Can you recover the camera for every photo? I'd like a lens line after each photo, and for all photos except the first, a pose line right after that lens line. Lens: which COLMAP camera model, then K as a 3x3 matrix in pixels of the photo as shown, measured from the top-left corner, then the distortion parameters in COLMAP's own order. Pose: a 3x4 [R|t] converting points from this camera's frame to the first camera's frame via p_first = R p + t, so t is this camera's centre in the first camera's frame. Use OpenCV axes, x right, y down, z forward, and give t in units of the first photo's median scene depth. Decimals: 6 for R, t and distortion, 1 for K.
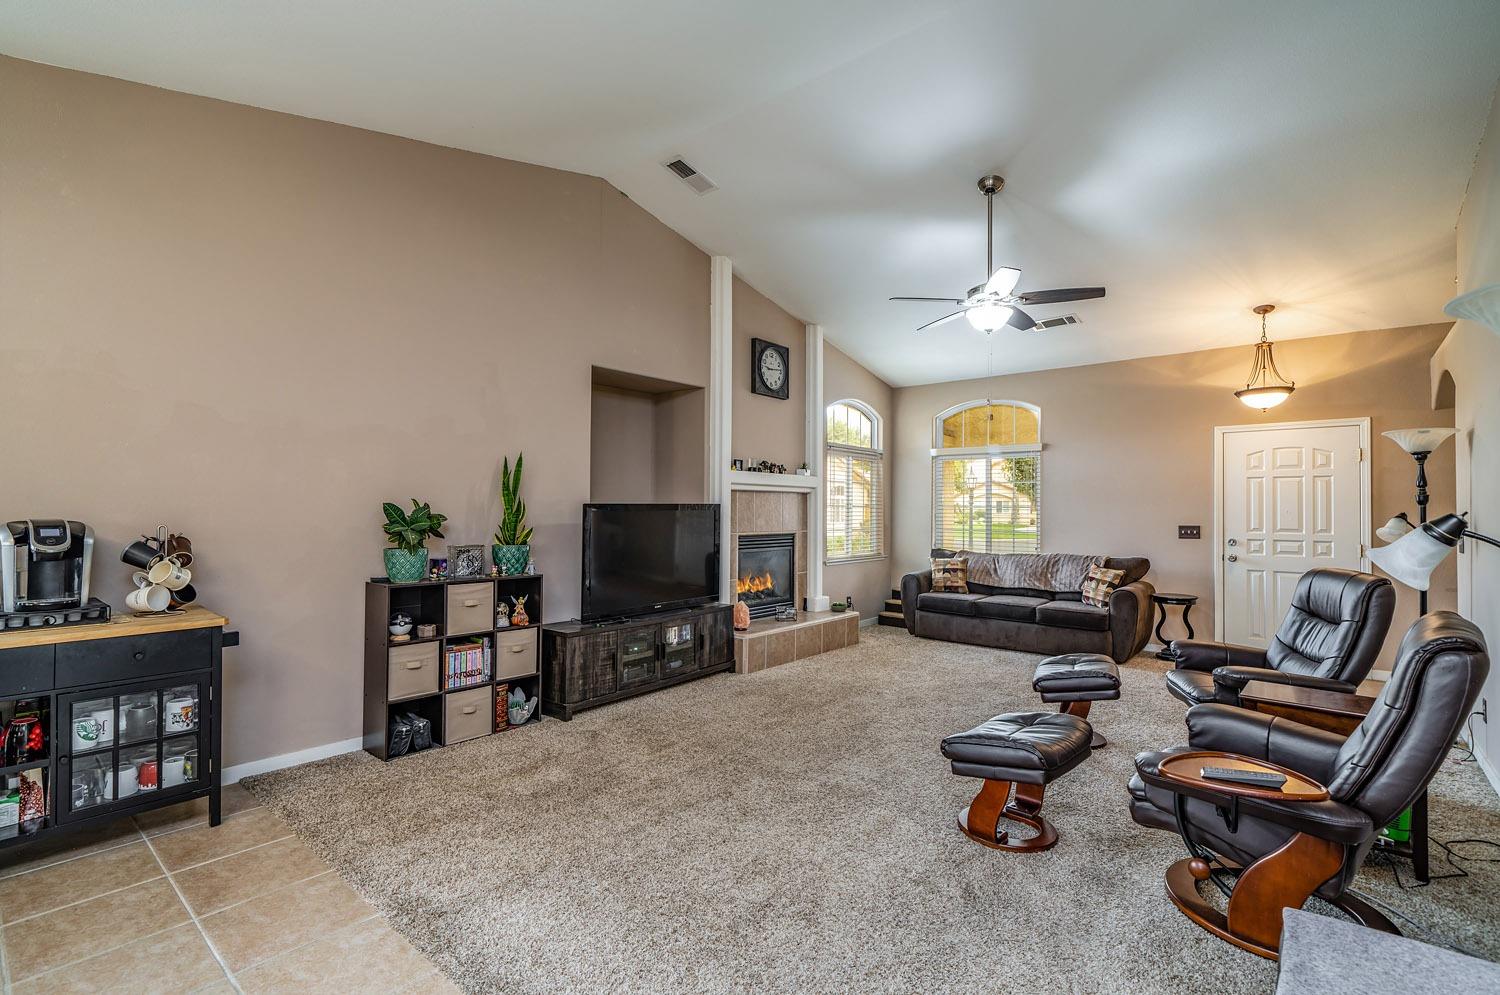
lens RADIAL K [[682.6, 0, 742.1], [0, 682.6, 503.4], [0, 0, 1]] dist [0.002954, -0.000450]
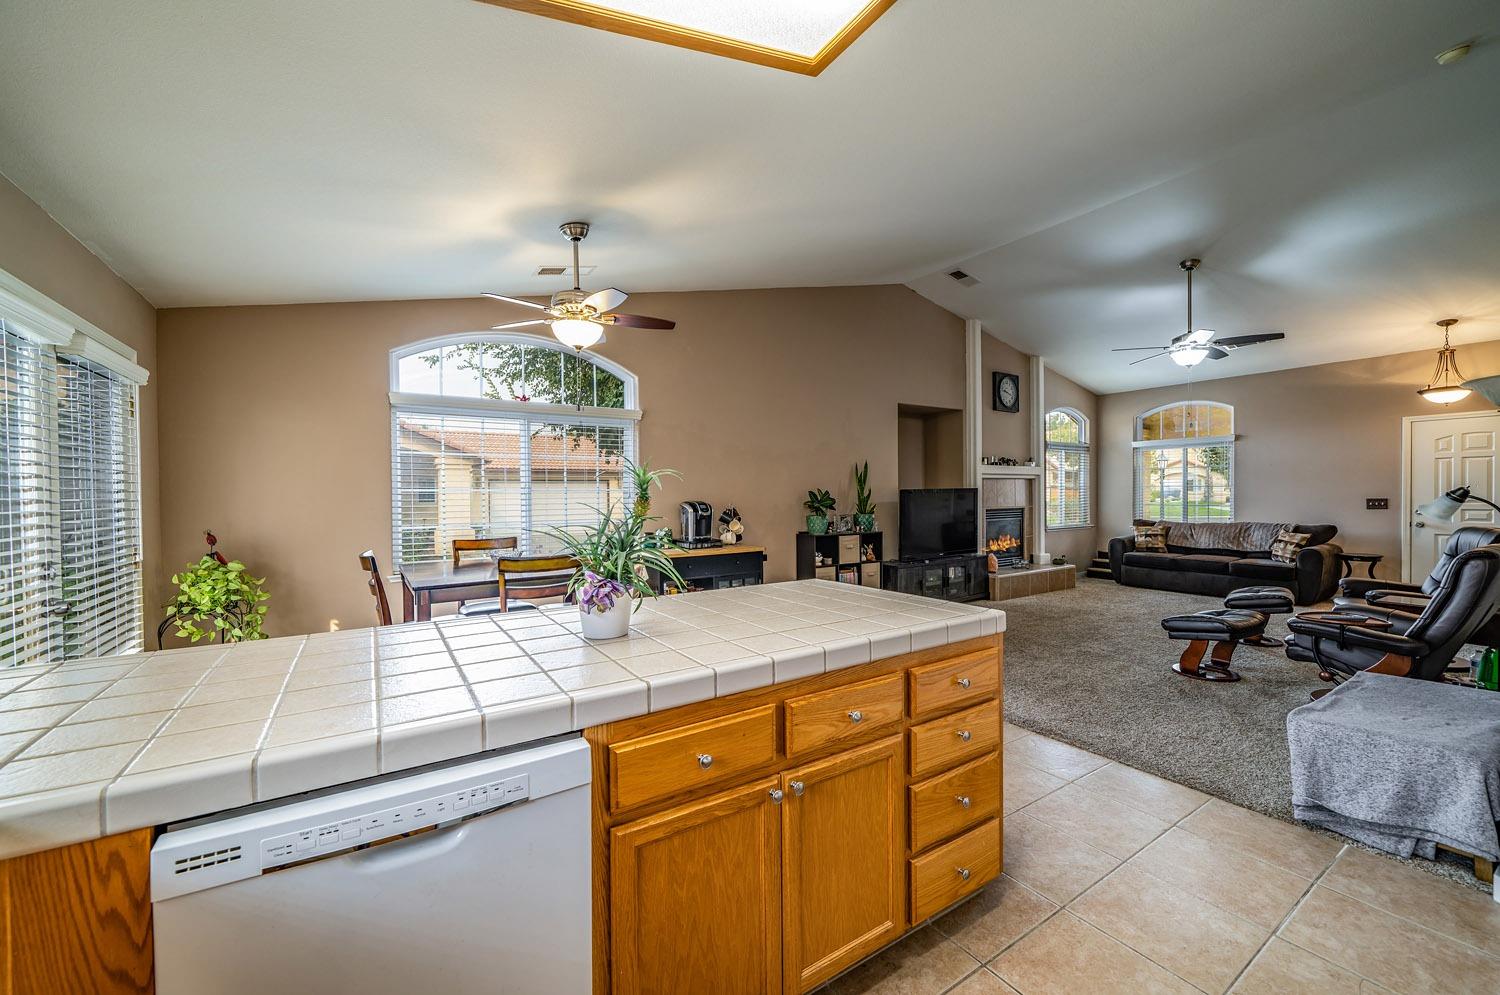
lens RADIAL K [[585.5, 0, 746.7], [0, 585.5, 503.1], [0, 0, 1]] dist [-0.002204, 0.000407]
pose [[0.958819, -0.011384, -0.283791, -0.176829], [0.018593, 0.999569, 0.022722, -0.005353], [0.283410, -0.027063, 0.958617, -0.432184]]
